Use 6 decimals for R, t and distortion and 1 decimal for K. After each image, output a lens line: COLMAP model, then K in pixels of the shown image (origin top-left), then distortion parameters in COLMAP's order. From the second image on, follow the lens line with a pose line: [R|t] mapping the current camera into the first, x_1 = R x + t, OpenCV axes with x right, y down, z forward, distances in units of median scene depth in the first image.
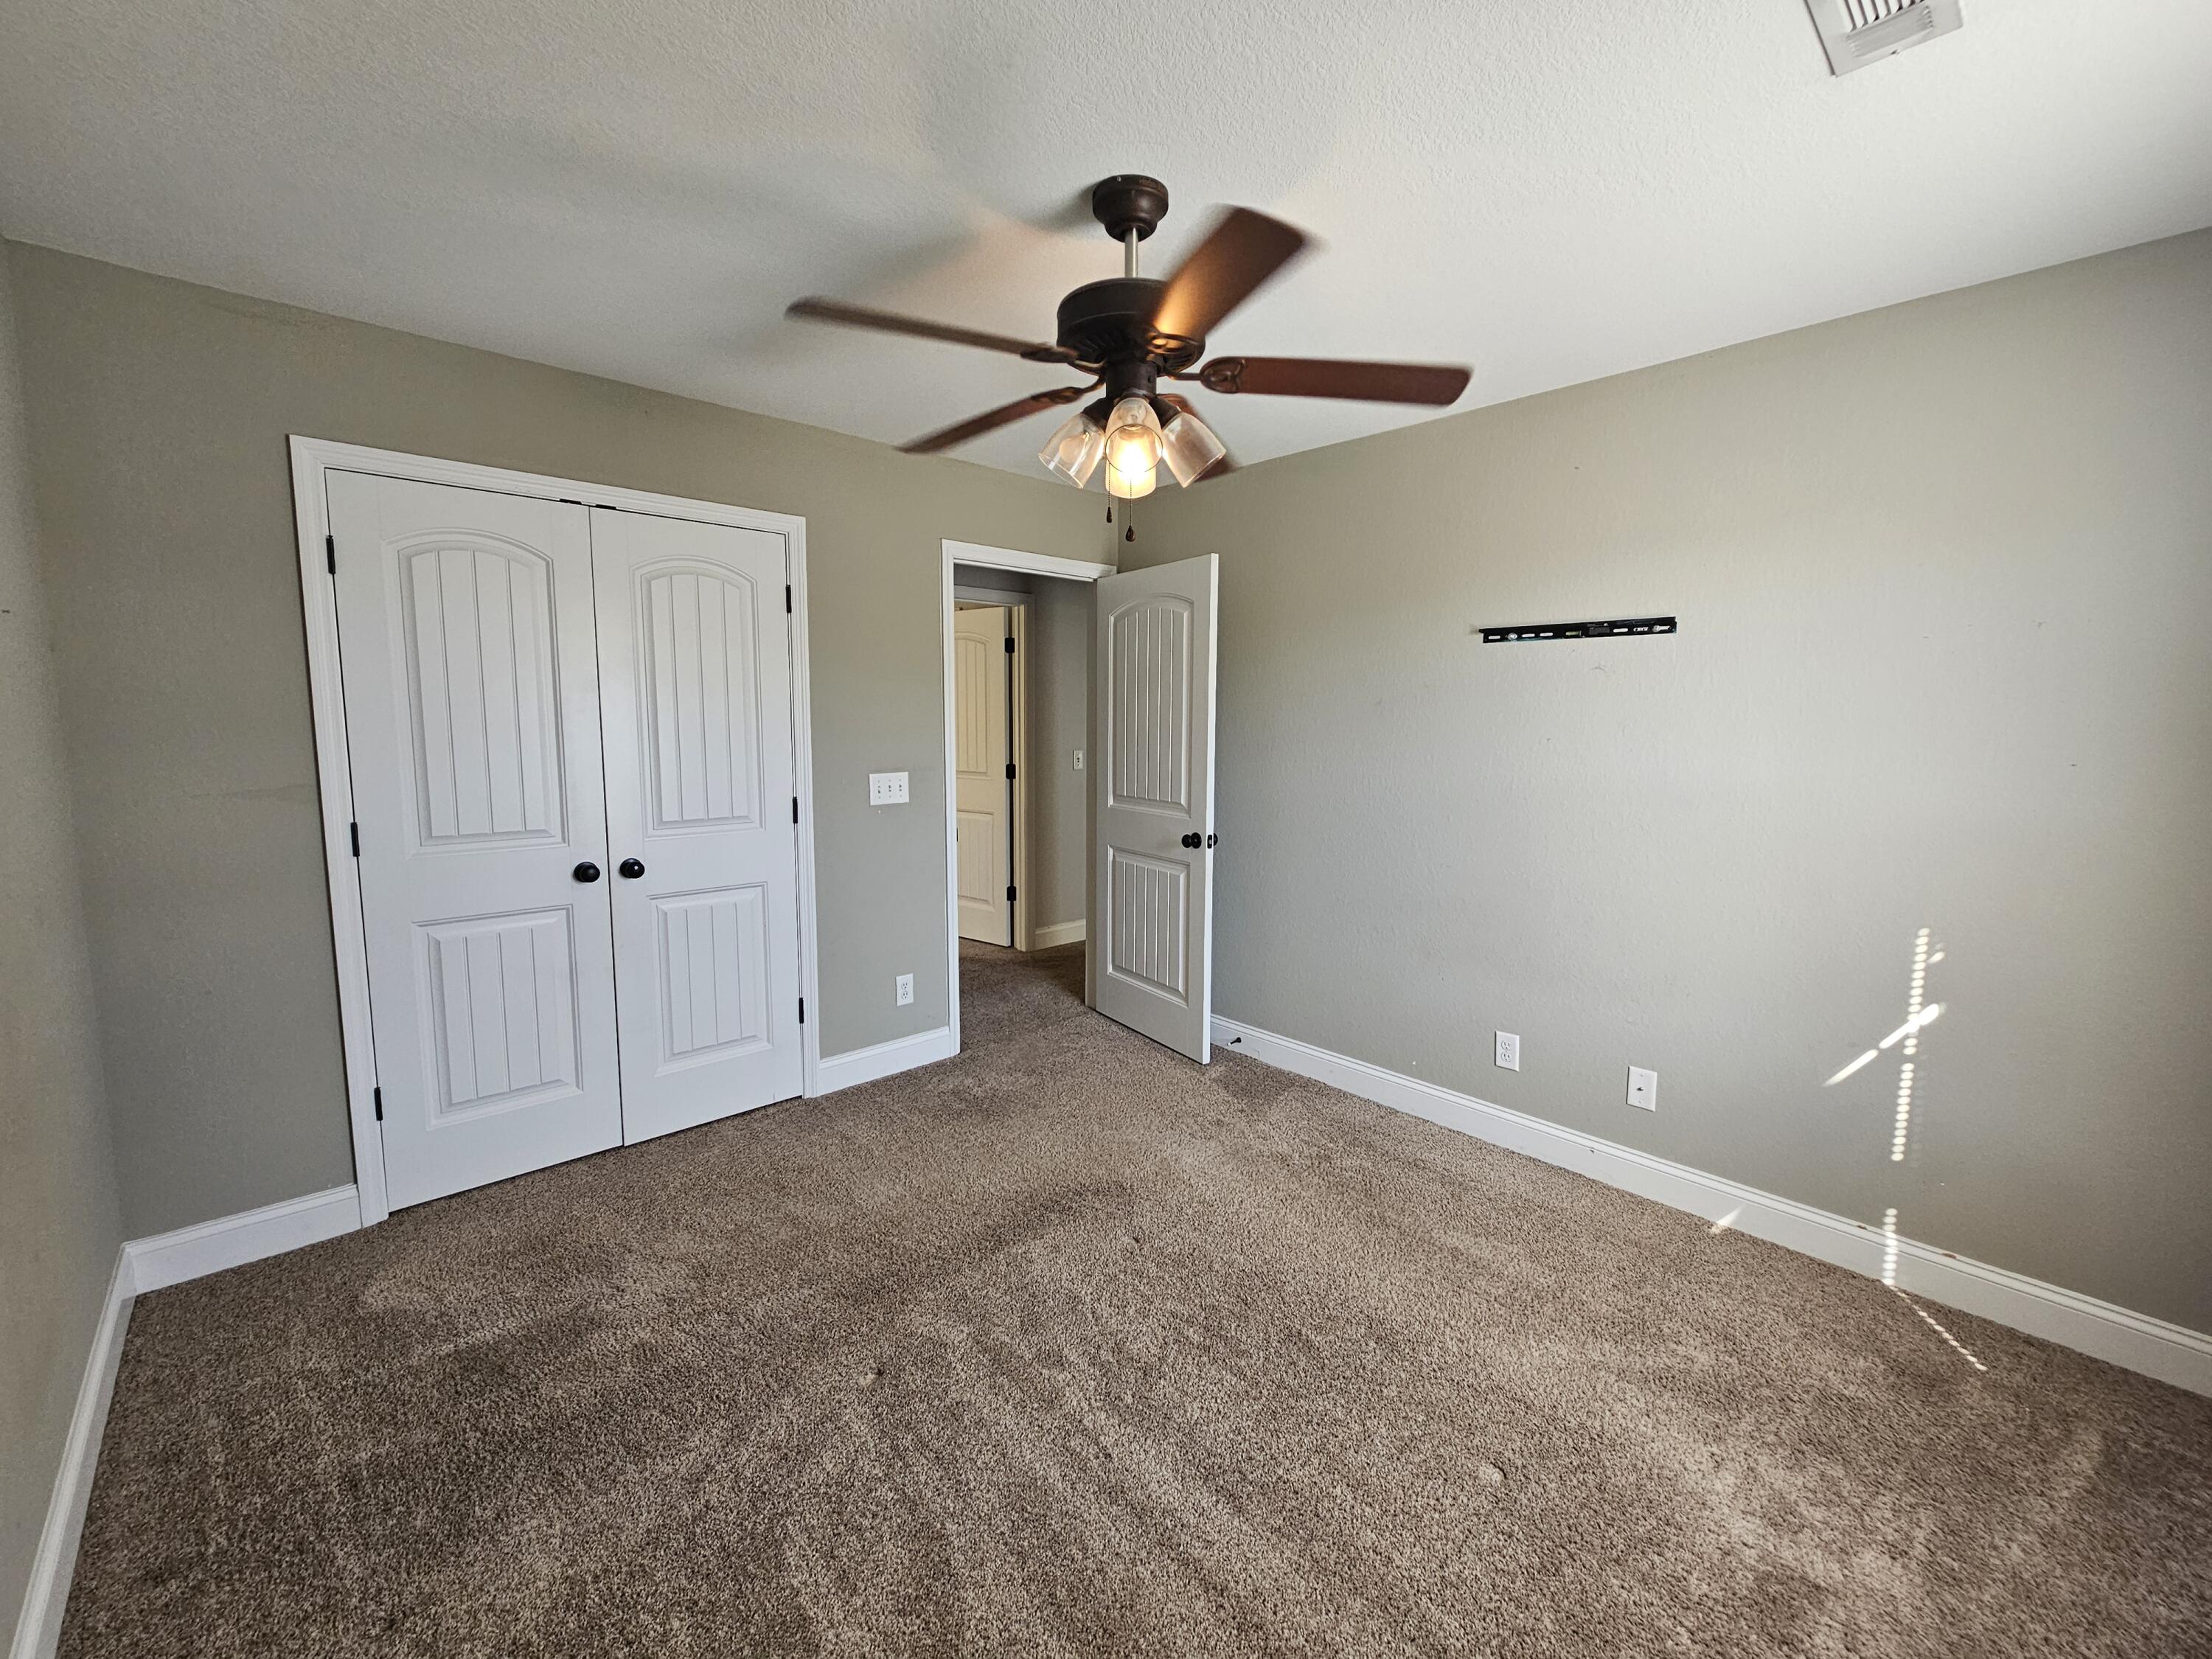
lens RADIAL K [[905.4, 0, 1109.5], [0, 905.4, 814.5], [0, 0, 1]] dist [0.000360, 0.000636]
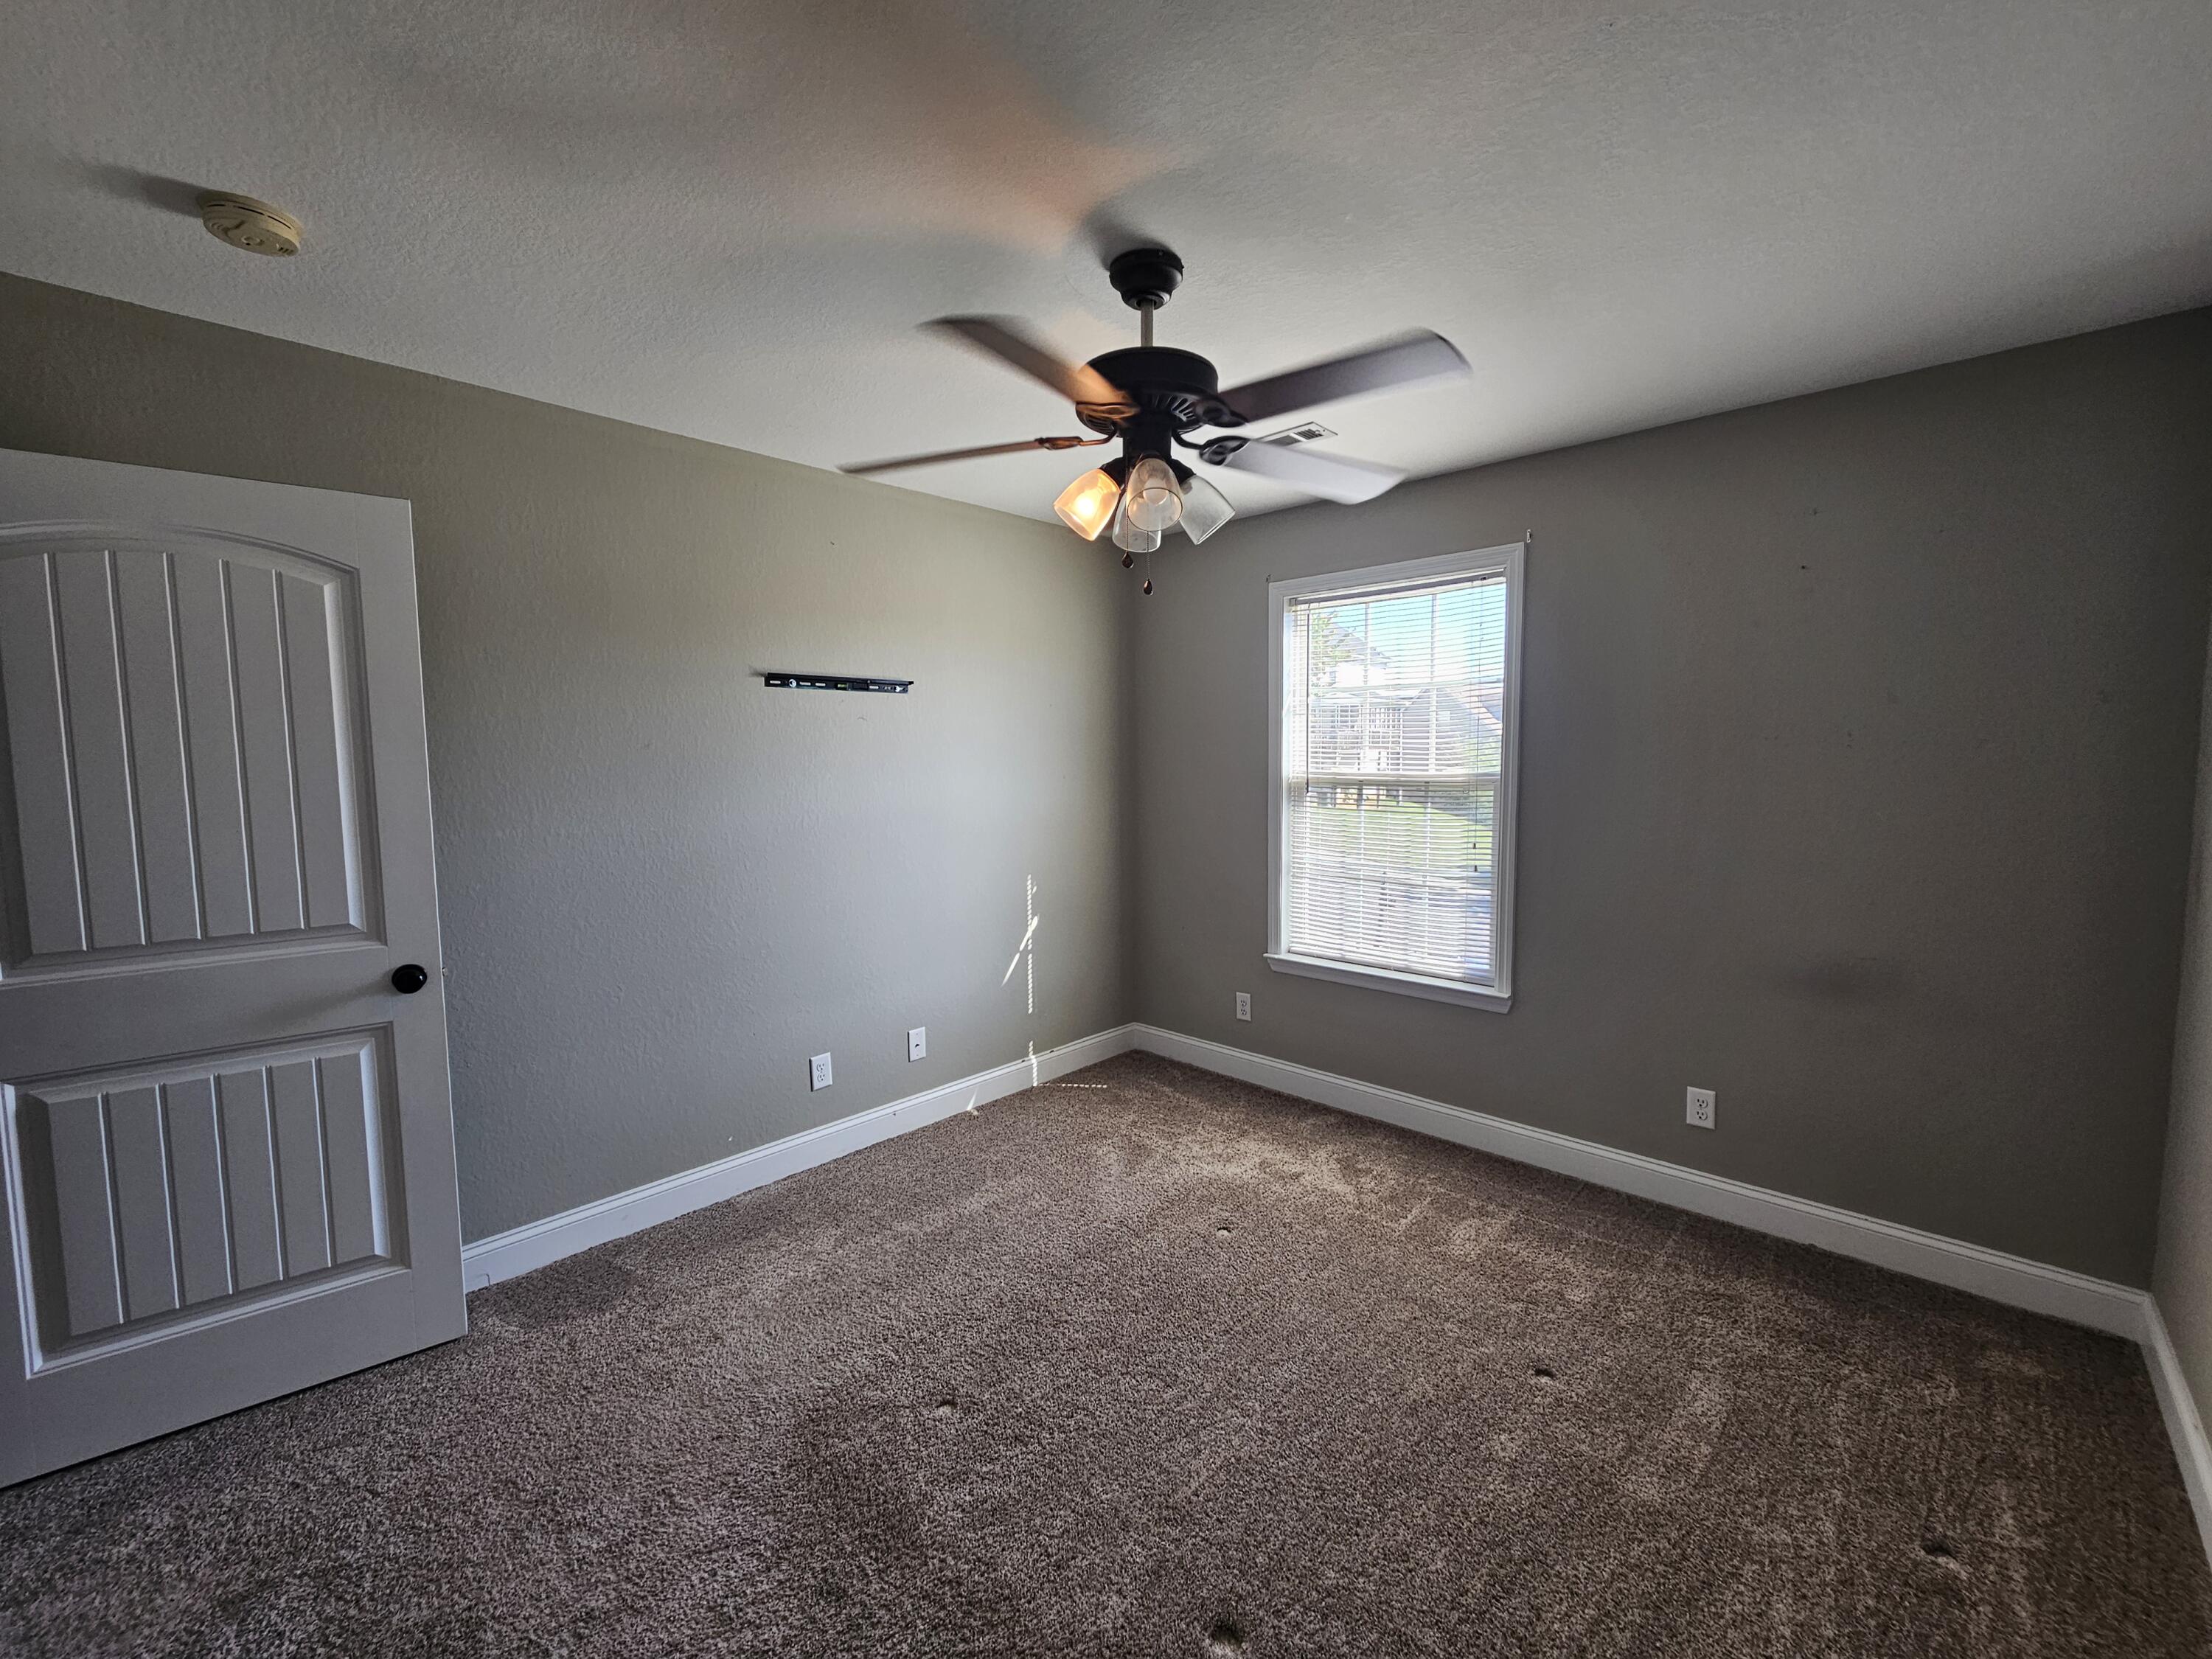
lens RADIAL K [[905.4, 0, 1099.8], [0, 905.4, 826.4], [0, 0, 1]] dist [0.000360, 0.000636]
pose [[-0.059053, -0.086603, 0.994491, -0.690049], [0.122894, 0.988021, 0.093337, -0.093051], [-0.990661, 0.127729, -0.047702, 0.773514]]
